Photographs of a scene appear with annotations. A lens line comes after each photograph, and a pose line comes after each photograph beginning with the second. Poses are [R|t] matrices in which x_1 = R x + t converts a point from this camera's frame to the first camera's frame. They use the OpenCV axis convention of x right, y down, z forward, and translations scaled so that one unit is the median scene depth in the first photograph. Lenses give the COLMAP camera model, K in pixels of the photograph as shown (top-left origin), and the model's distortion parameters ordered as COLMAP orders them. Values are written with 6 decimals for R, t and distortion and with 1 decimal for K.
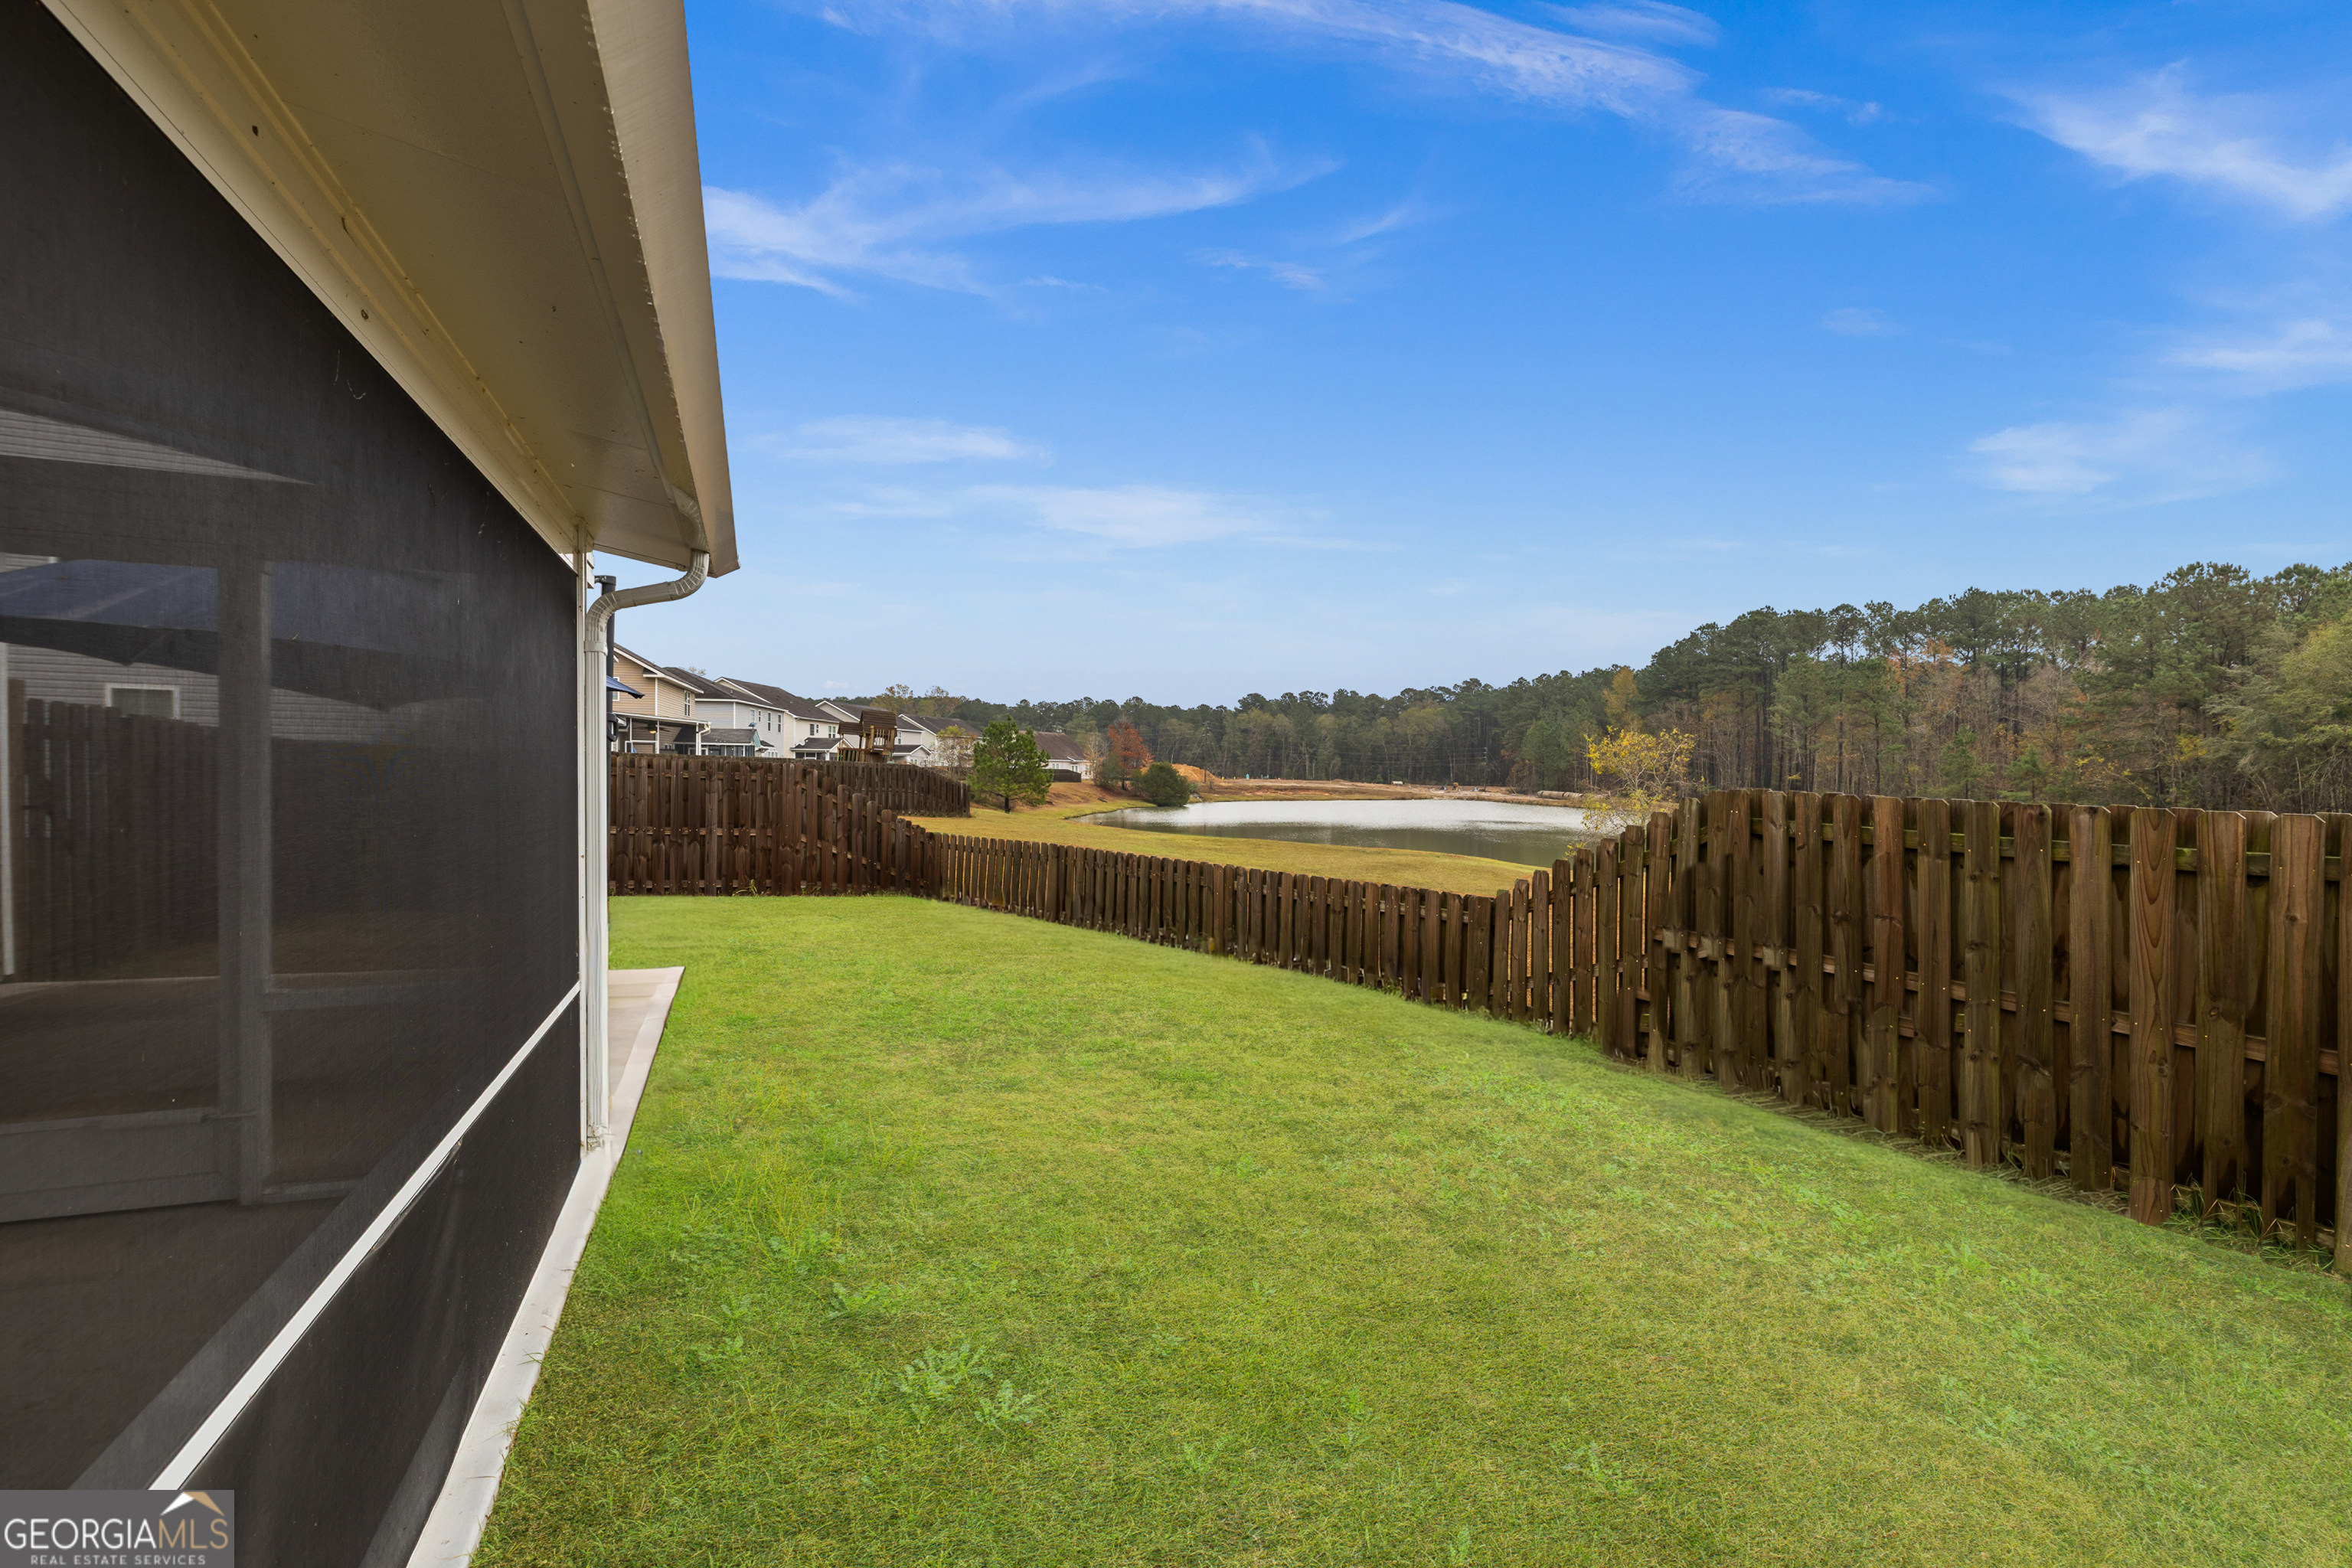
lens RADIAL K [[1014.9, 0, 1172.0], [0, 1014.9, 769.0], [0, 0, 1]] dist [0.001444, 0.000186]
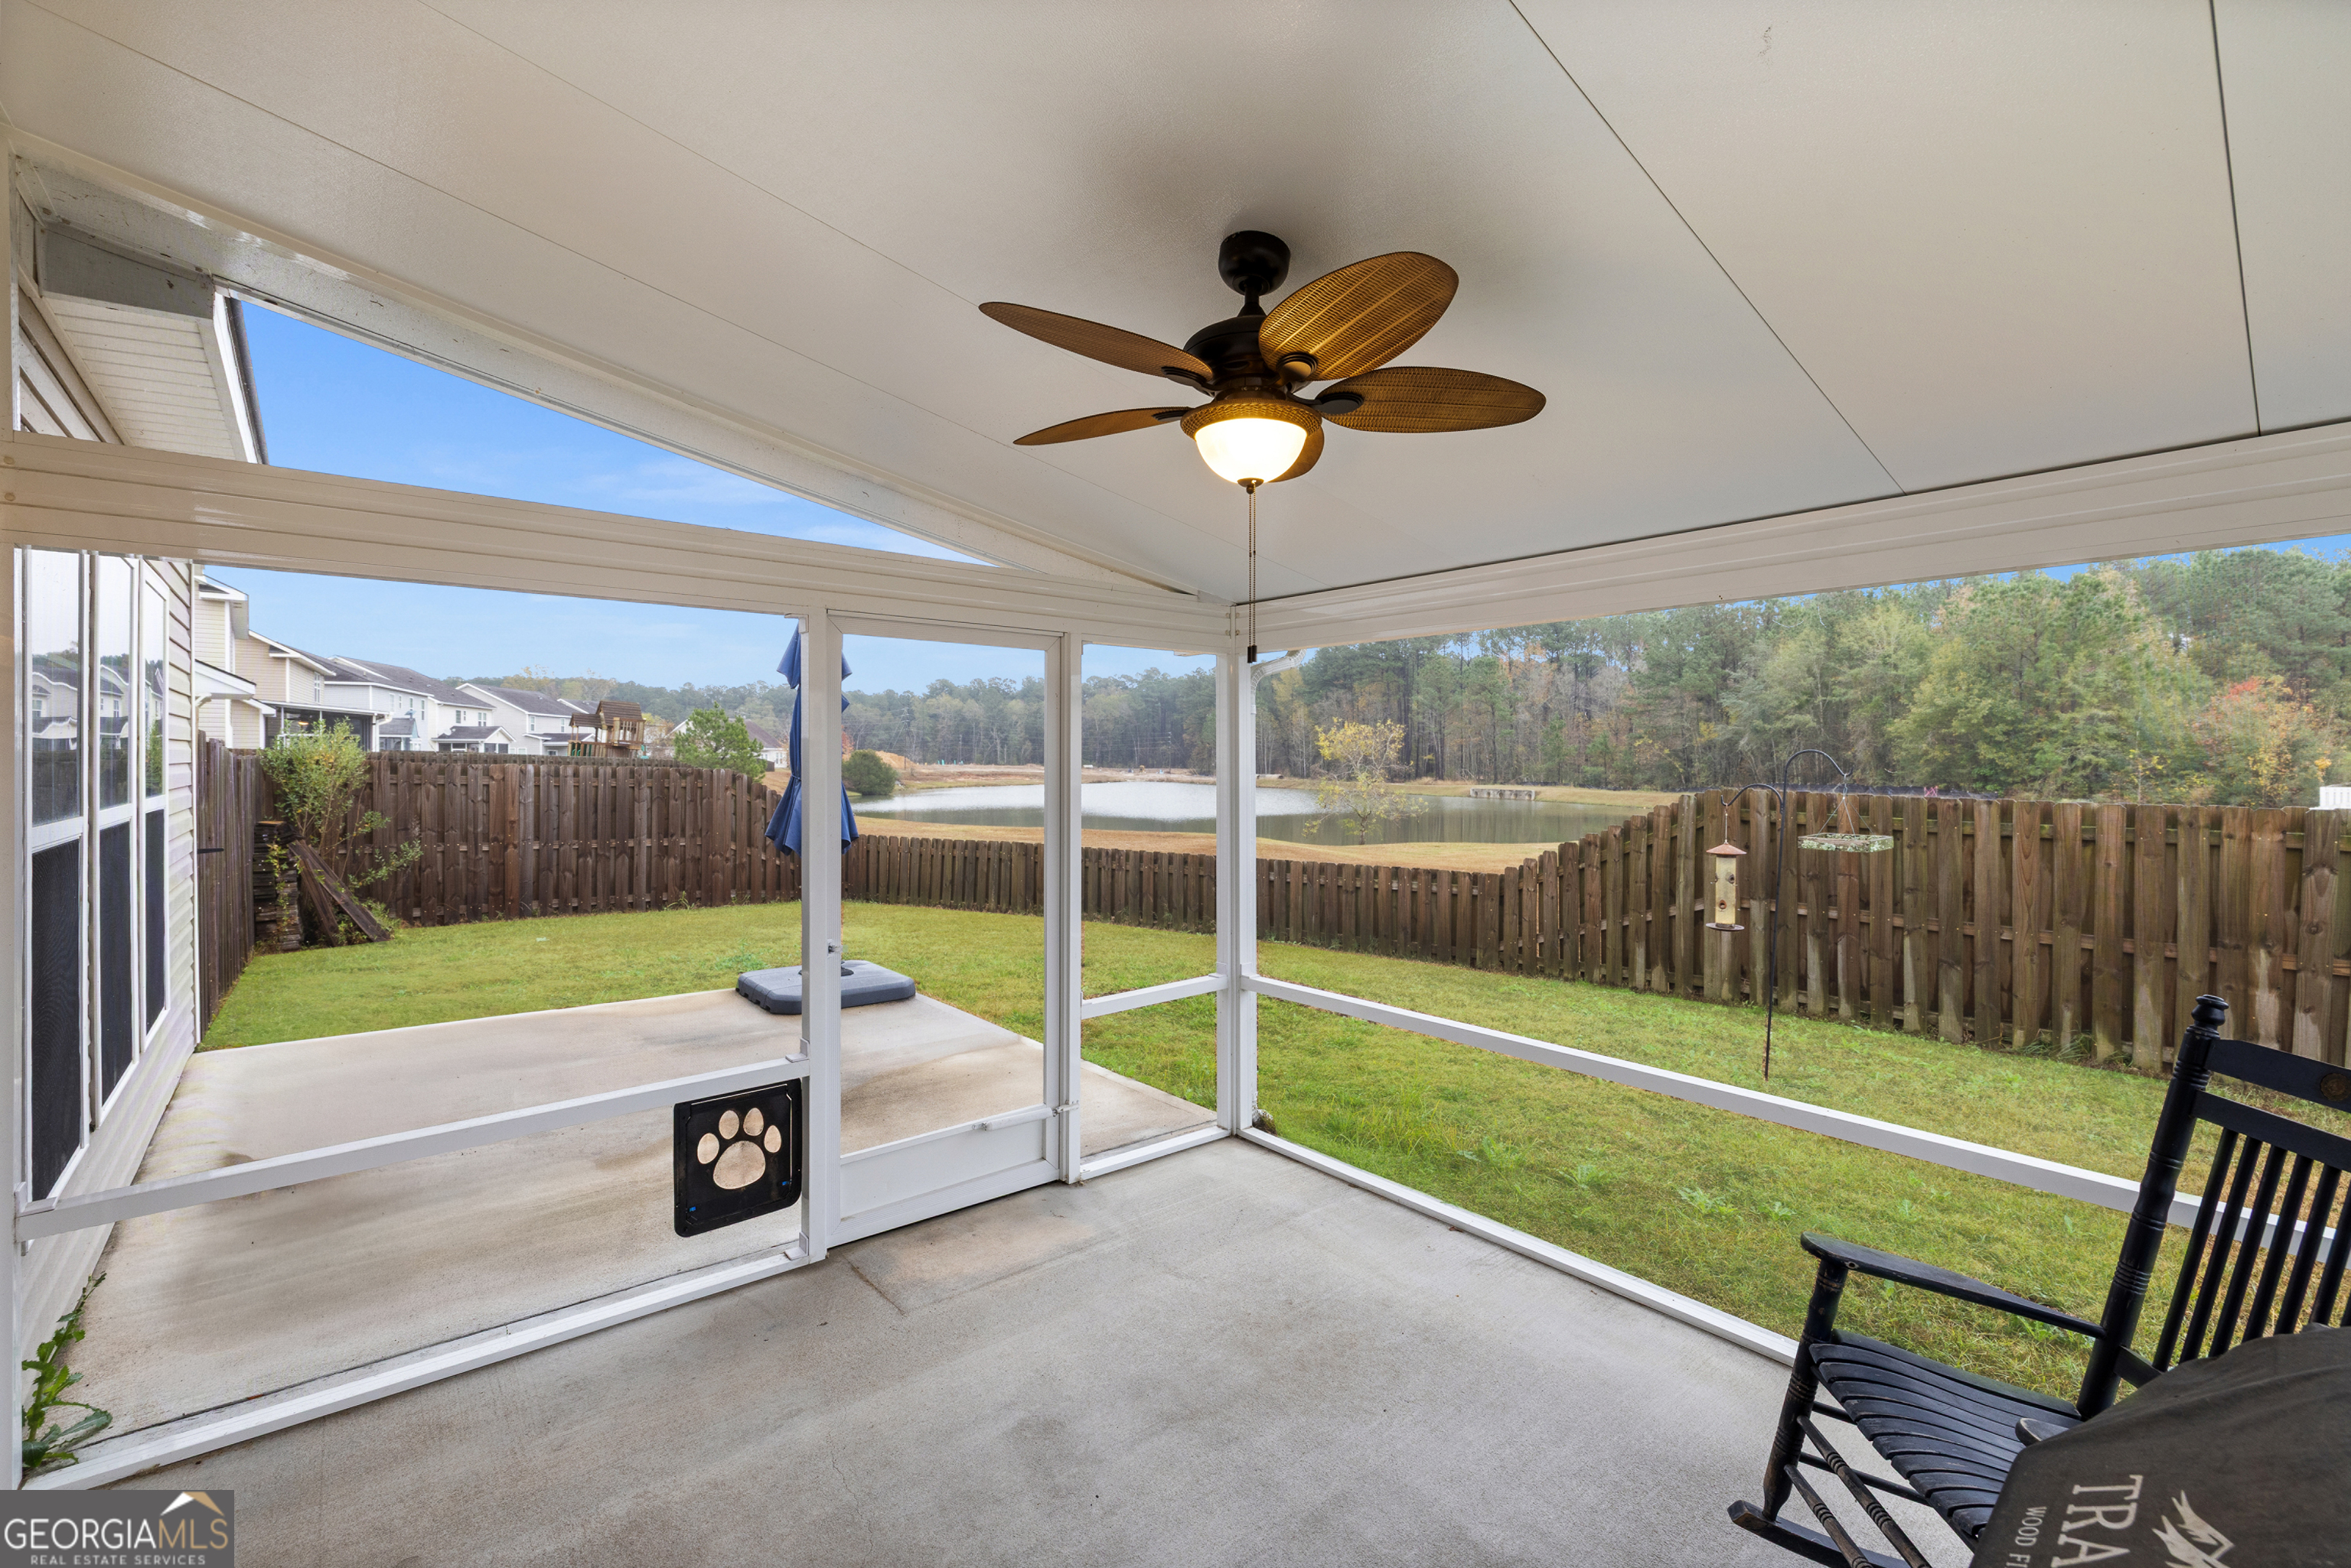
lens RADIAL K [[1000.4, 0, 1170.3], [0, 1000.4, 745.4], [0, 0, 1]] dist [0.002302, 0.000033]
pose [[0.950845, -0.008322, 0.309556, -0.262922], [0.010673, 0.999926, -0.005904, -0.017360], [-0.309483, 0.008918, 0.950863, -0.035411]]
